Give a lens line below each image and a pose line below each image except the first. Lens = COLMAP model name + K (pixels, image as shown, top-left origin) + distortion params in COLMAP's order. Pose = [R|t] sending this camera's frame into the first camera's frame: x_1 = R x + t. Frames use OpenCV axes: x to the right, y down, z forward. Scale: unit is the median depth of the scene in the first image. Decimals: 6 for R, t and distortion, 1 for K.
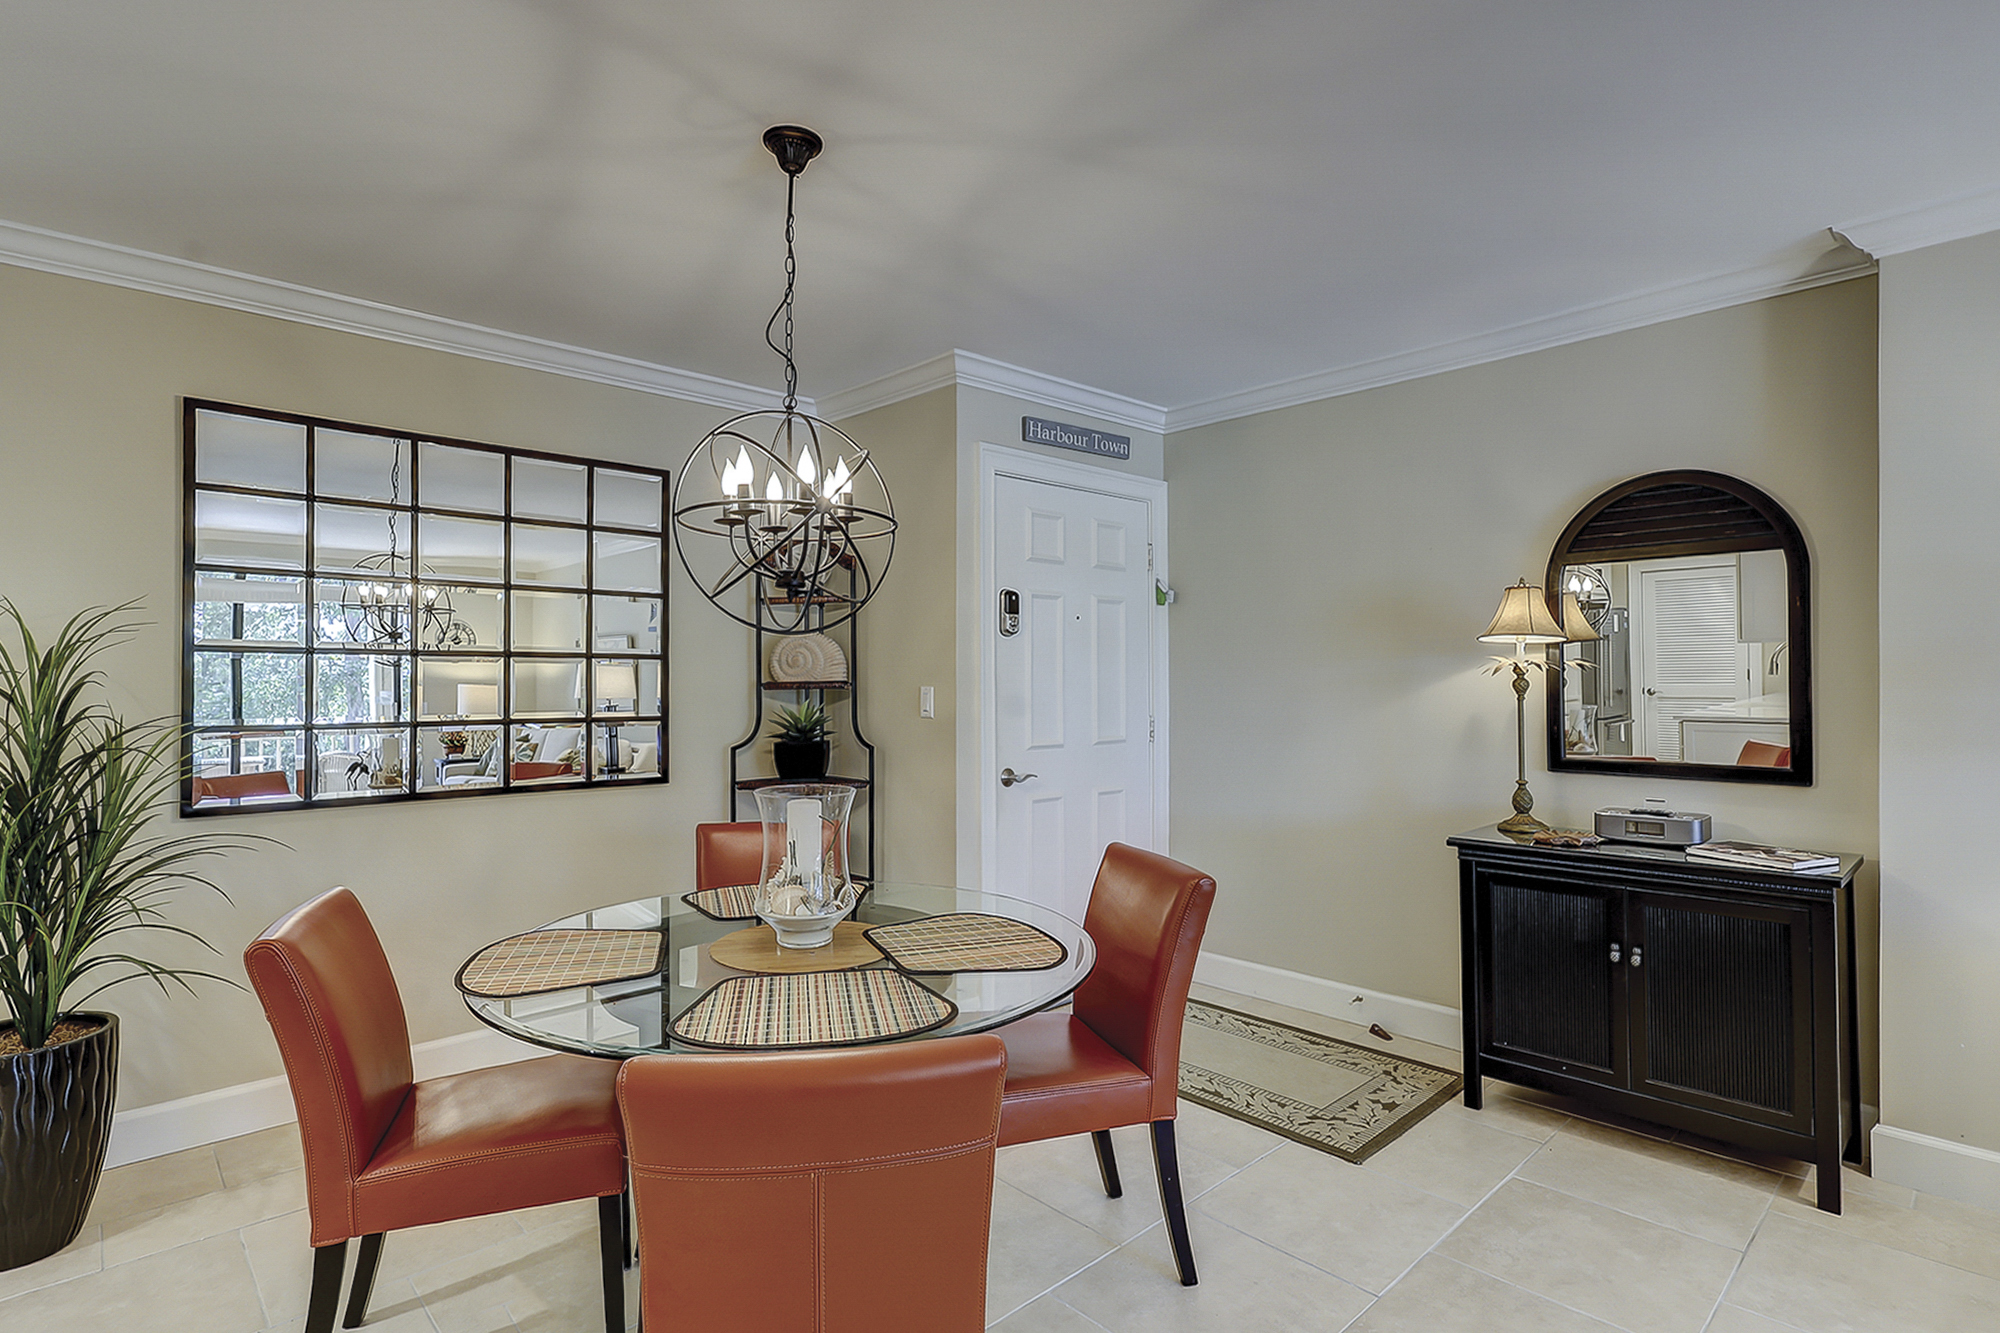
lens RADIAL K [[999.1, 0, 986.5], [0, 999.1, 668.9], [0, 0, 1]] dist [-0.001542, -0.000476]
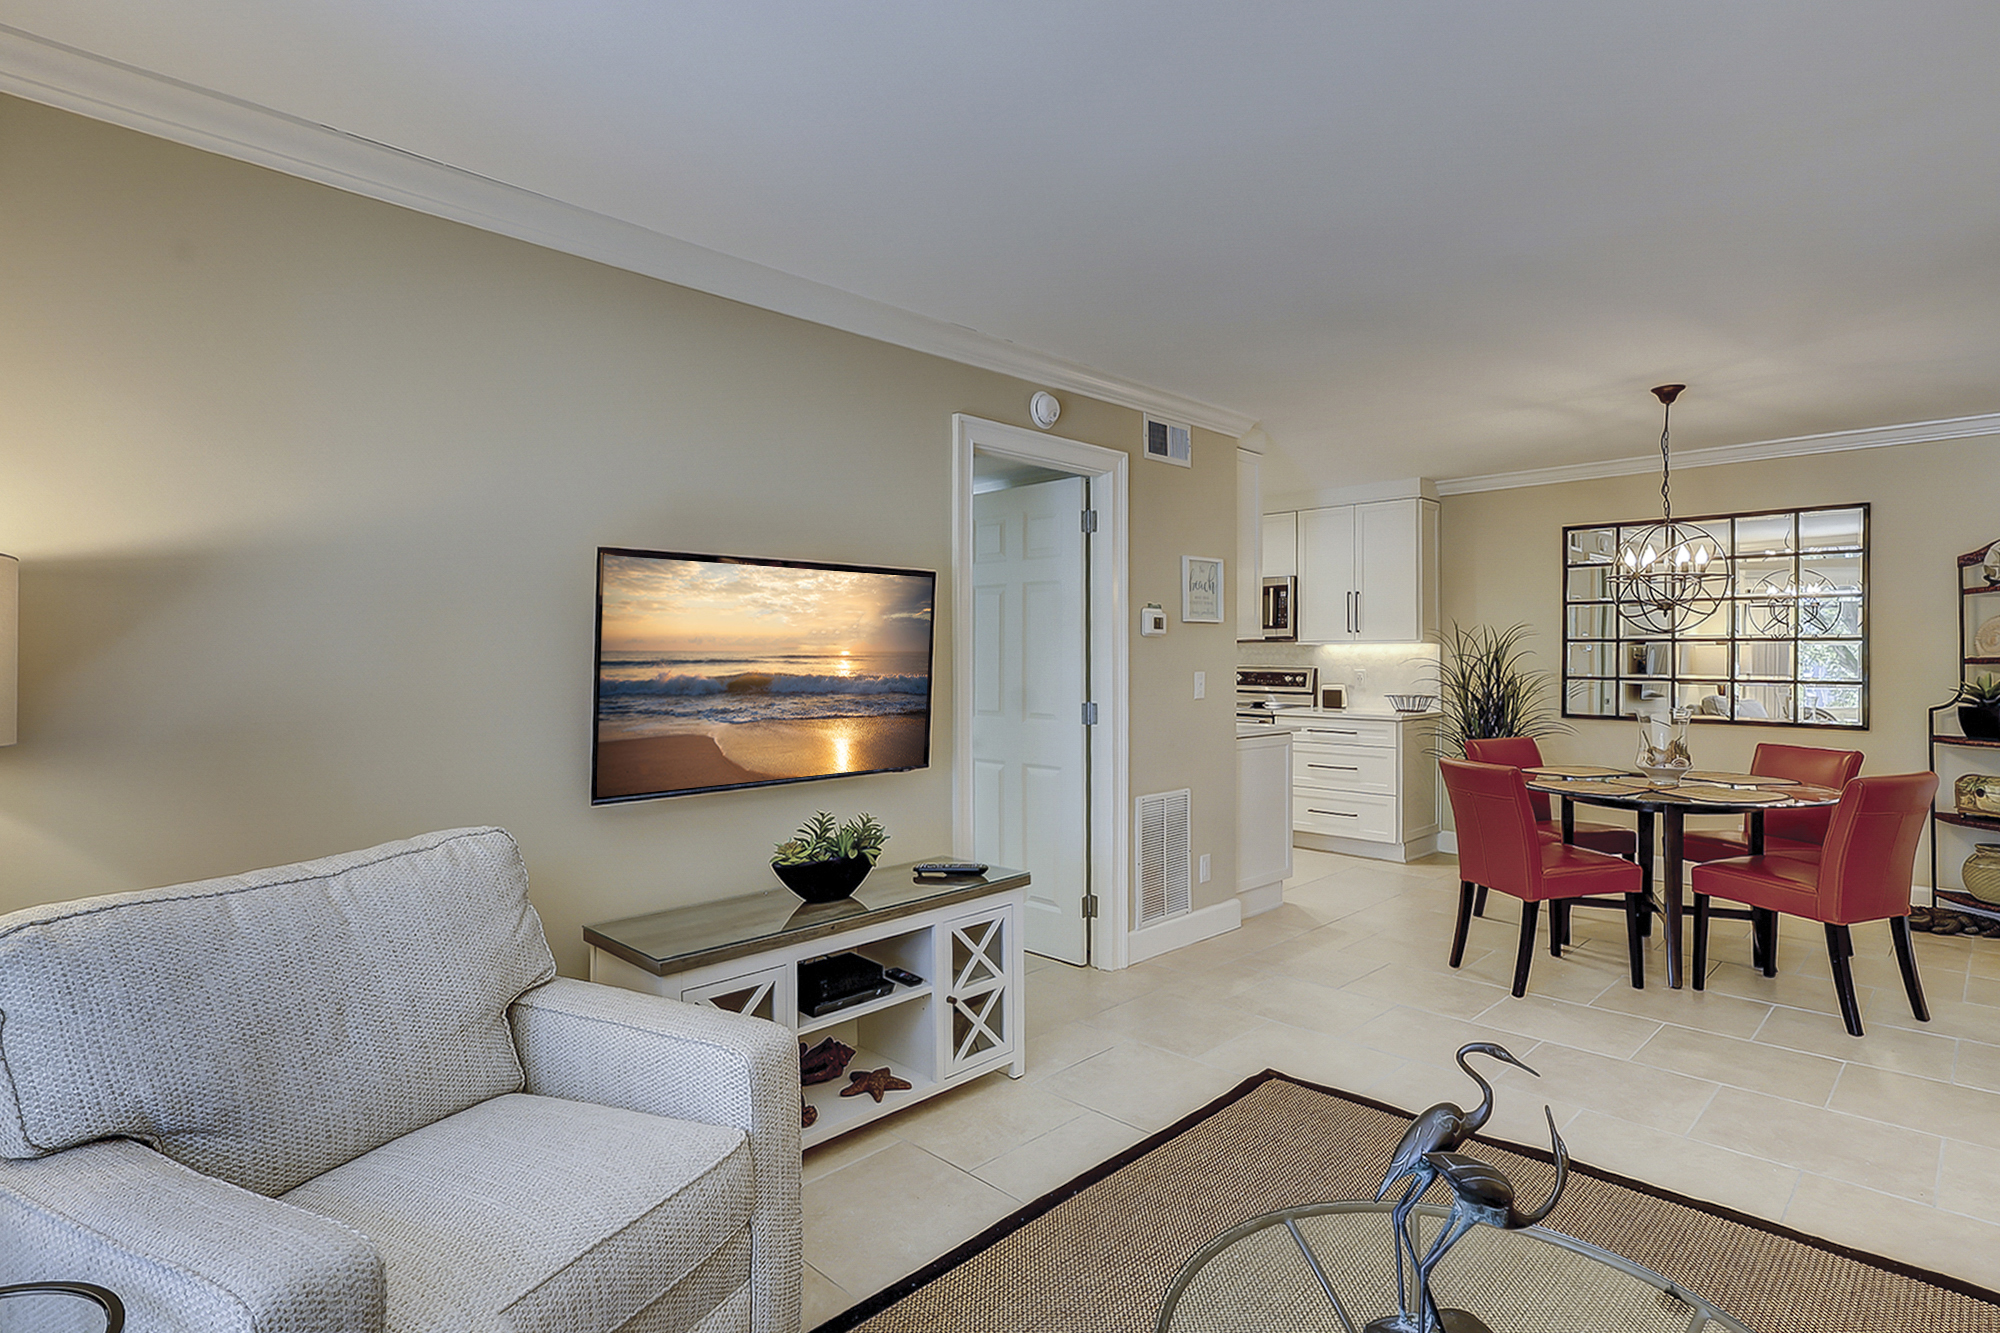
lens RADIAL K [[1023.1, 0, 1001.4], [0, 1023.1, 655.9], [0, 0, 1]] dist [0.000385, 0.001277]
pose [[0.038749, 0.002126, -0.999247, 1.250140], [0.009799, 0.999949, 0.002508, -0.004518], [0.999201, -0.009889, 0.038726, -0.291971]]
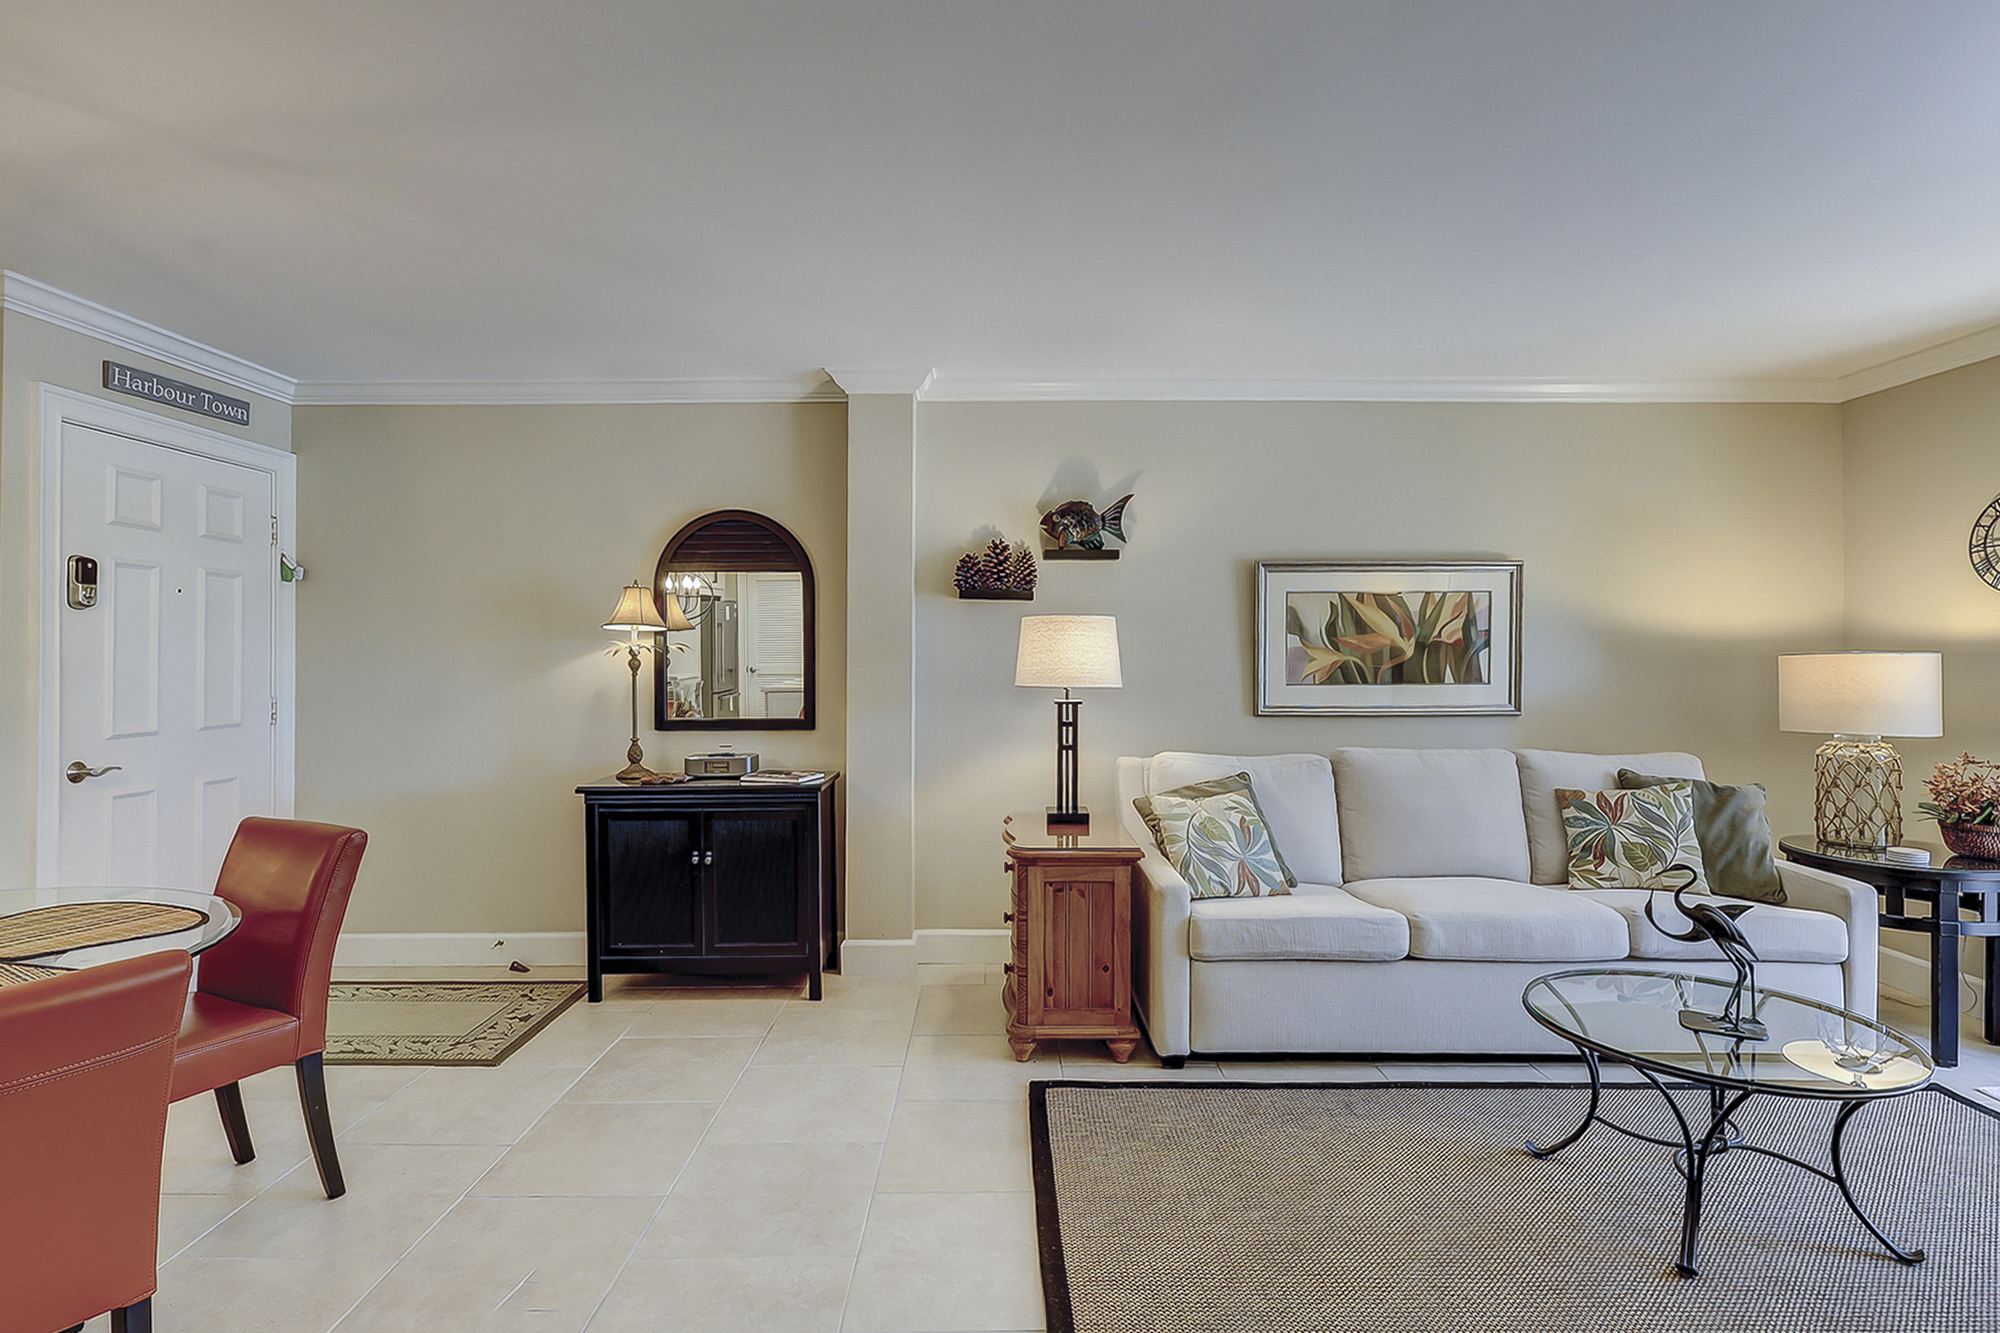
lens RADIAL K [[990.5, 0, 1001.2], [0, 990.5, 650.2], [0, 0, 1]] dist [-0.000019, 0.000183]
pose [[0.682076, 0.007561, 0.731242, -0.074887], [-0.007472, 0.999966, -0.003371, -0.000295], [-0.731243, -0.003165, 0.682110, -0.214831]]
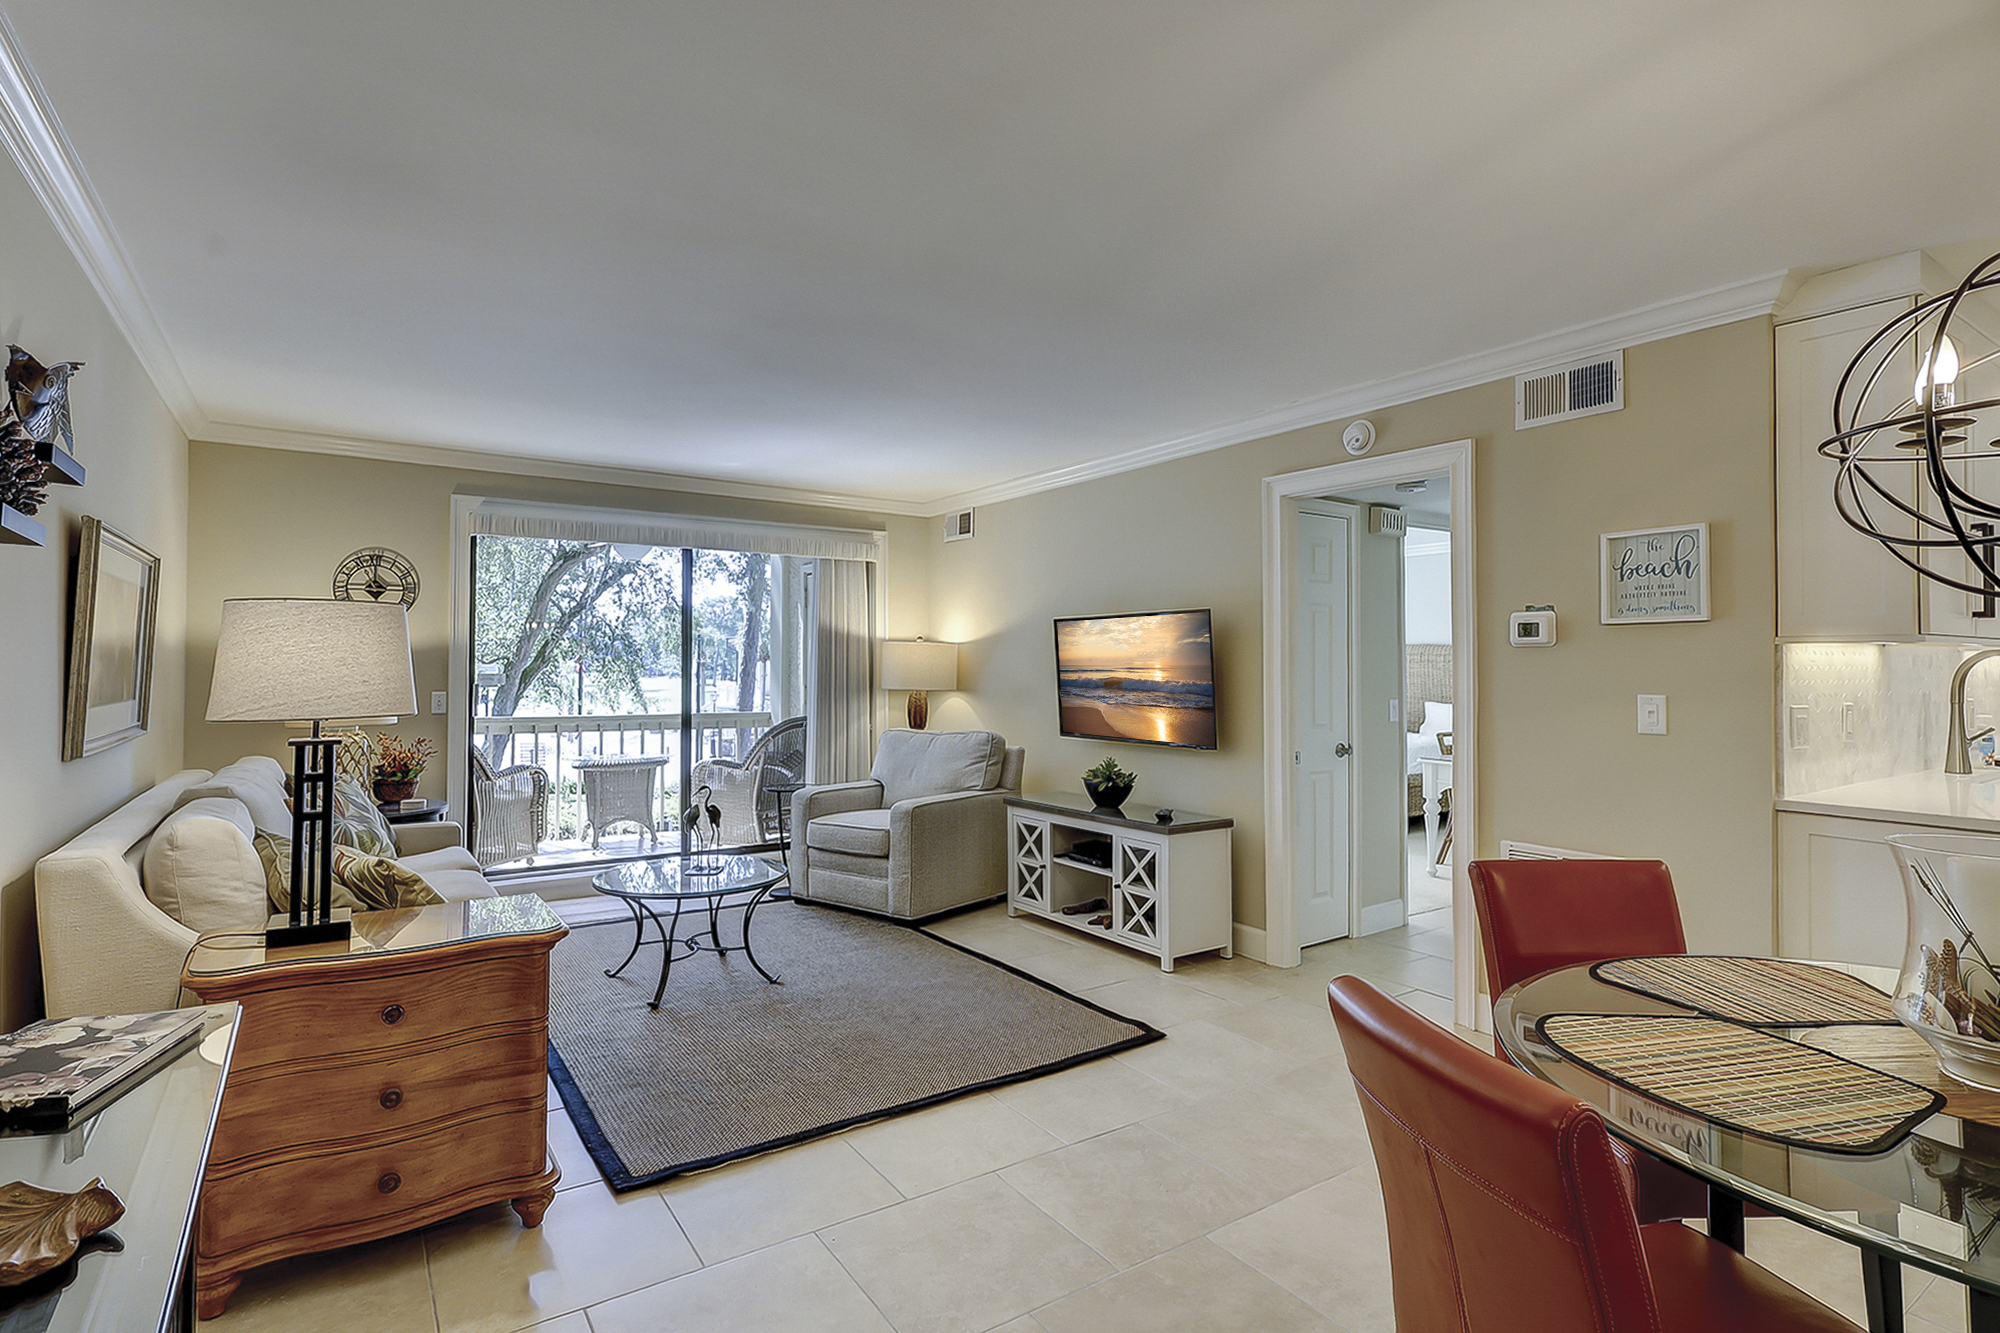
lens RADIAL K [[979.9, 0, 986.7], [0, 979.9, 637.0], [0, 0, 1]] dist [0.001376, 0.000382]
pose [[-0.987002, 0.004203, 0.160651, 0.243469], [-0.001788, 0.999309, -0.037129, 0.005469], [-0.160696, -0.036933, -0.986313, 1.176650]]
